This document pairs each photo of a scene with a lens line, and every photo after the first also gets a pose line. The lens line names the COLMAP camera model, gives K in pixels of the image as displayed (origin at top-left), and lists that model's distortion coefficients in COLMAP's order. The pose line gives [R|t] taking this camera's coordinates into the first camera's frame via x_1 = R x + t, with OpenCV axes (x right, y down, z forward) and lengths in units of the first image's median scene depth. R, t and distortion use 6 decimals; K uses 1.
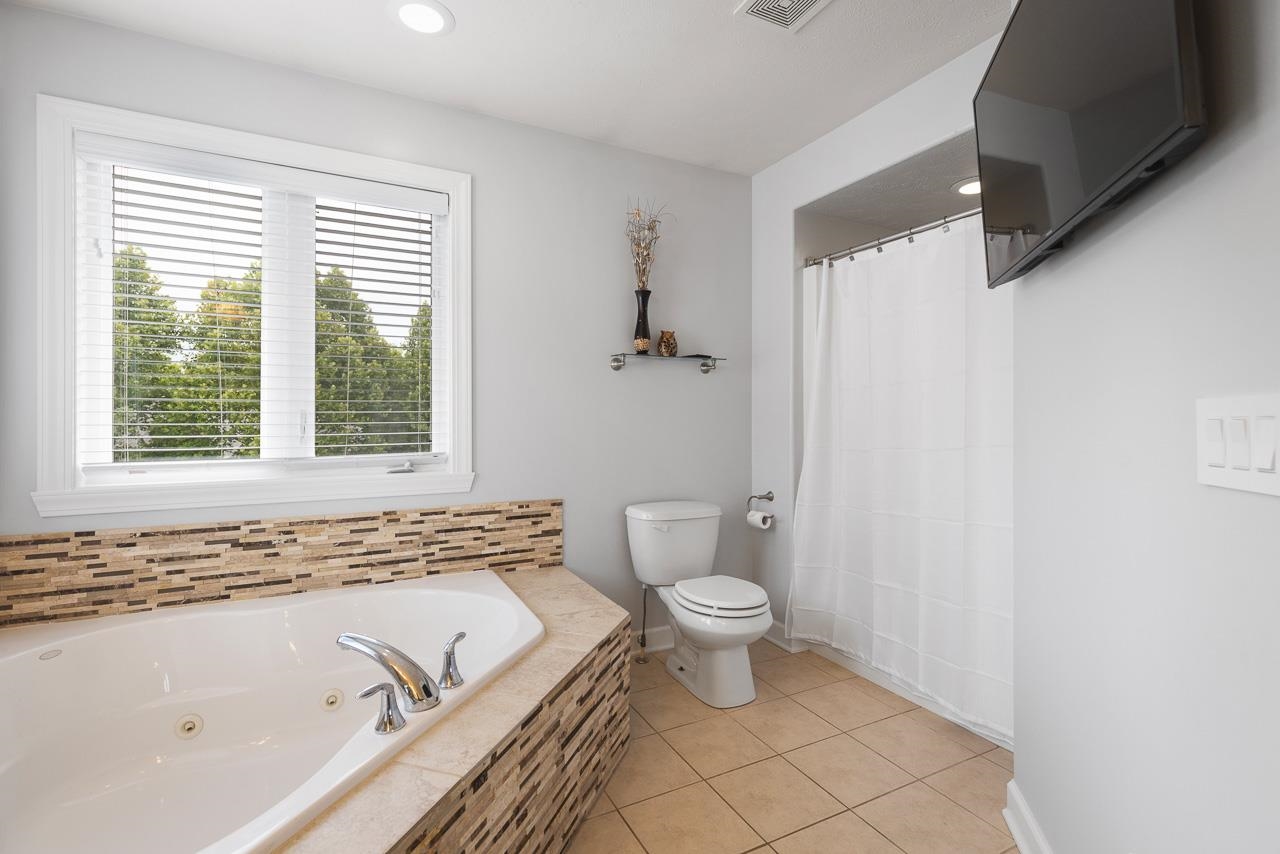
lens RADIAL K [[581.9, 0, 637.3], [0, 581.9, 414.4], [0, 0, 1]] dist [0.010277, -0.001311]
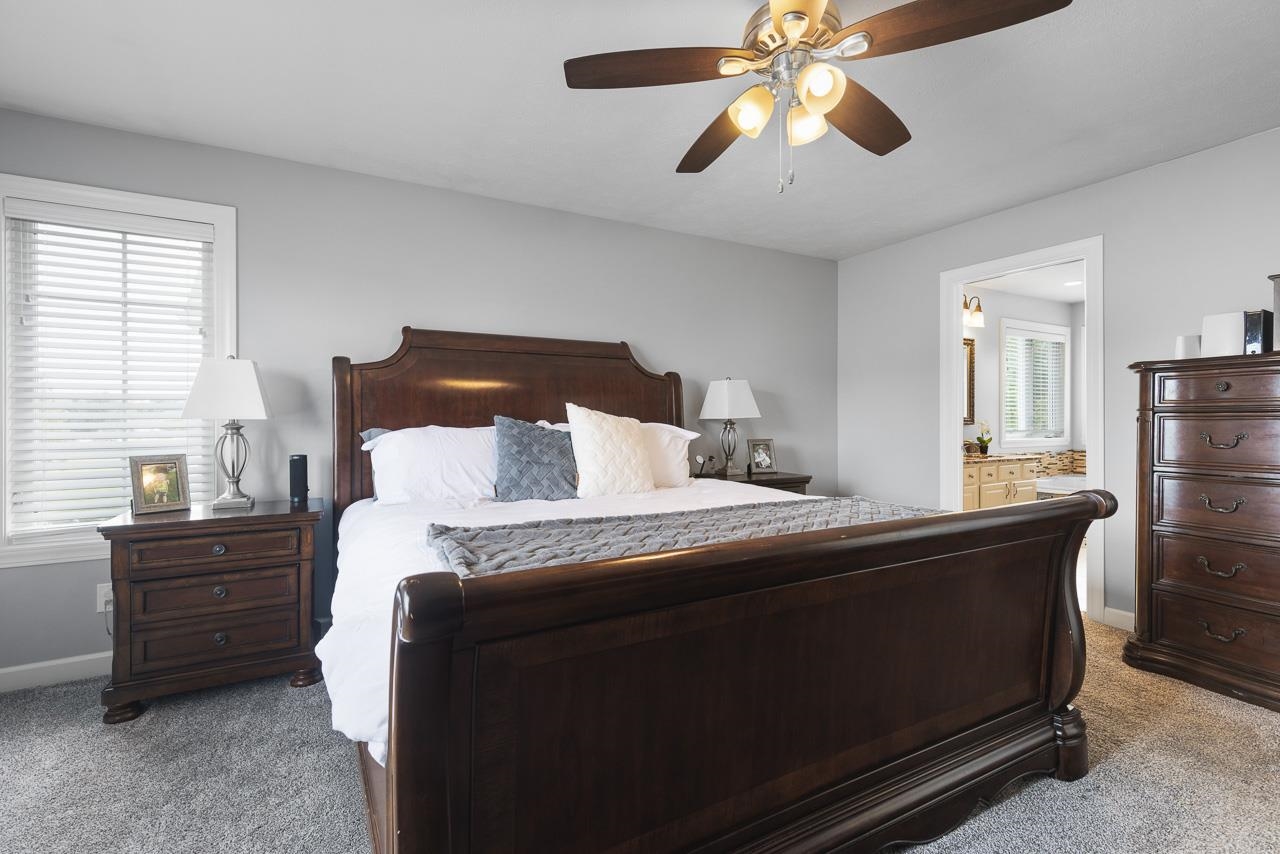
lens RADIAL K [[581.9, 0, 632.3], [0, 581.9, 425.4], [0, 0, 1]] dist [0.010277, -0.001311]
pose [[0.046682, 0.009255, -0.998867, 1.803651], [0.005905, 0.999937, 0.009541, 0.007205], [0.998892, -0.006344, 0.046624, -1.422659]]
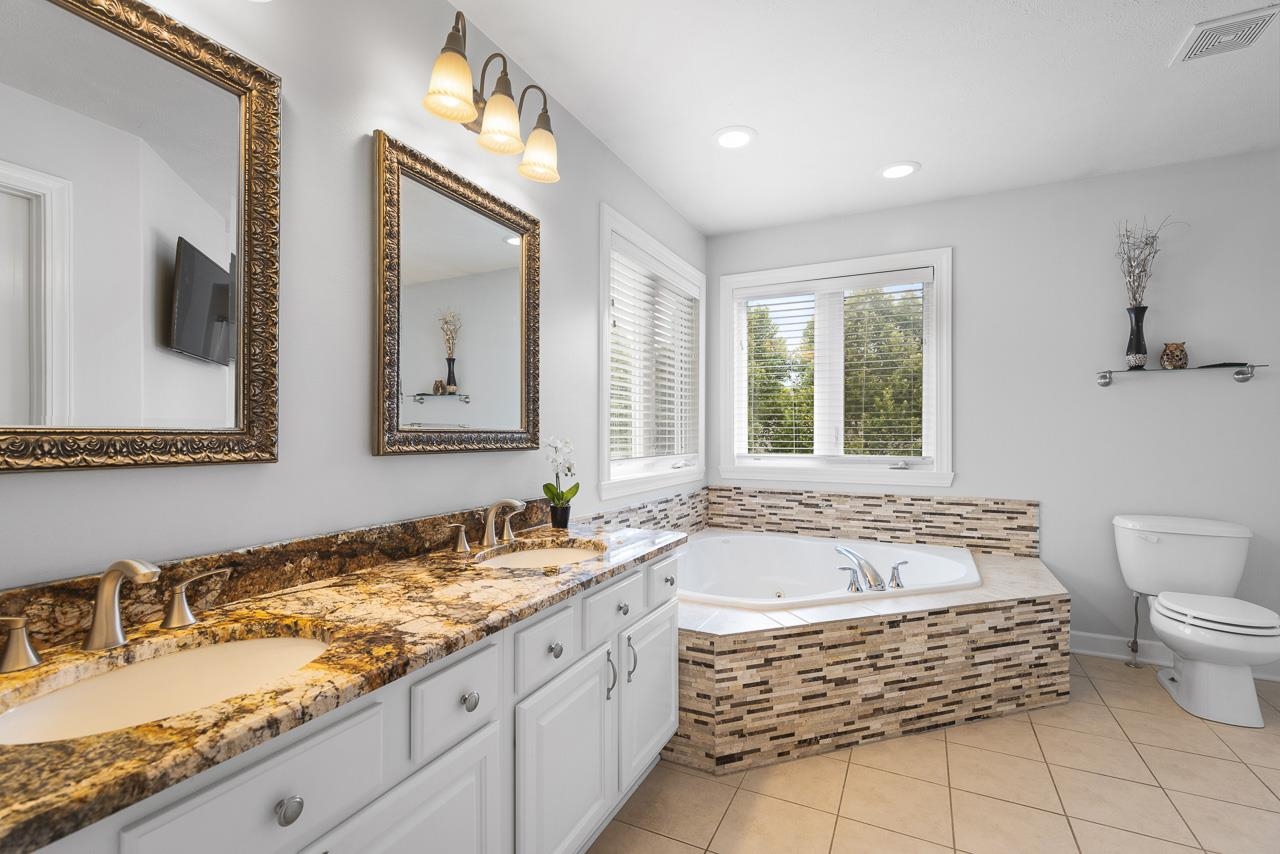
lens RADIAL K [[581.9, 0, 639.7], [0, 581.9, 426.9], [0, 0, 1]] dist [0.010277, -0.001311]
pose [[0.608277, -0.004319, -0.793713, 0.344454], [0.001696, 0.999990, -0.004142, 0.000990], [0.793723, 0.001173, 0.608278, -0.375520]]
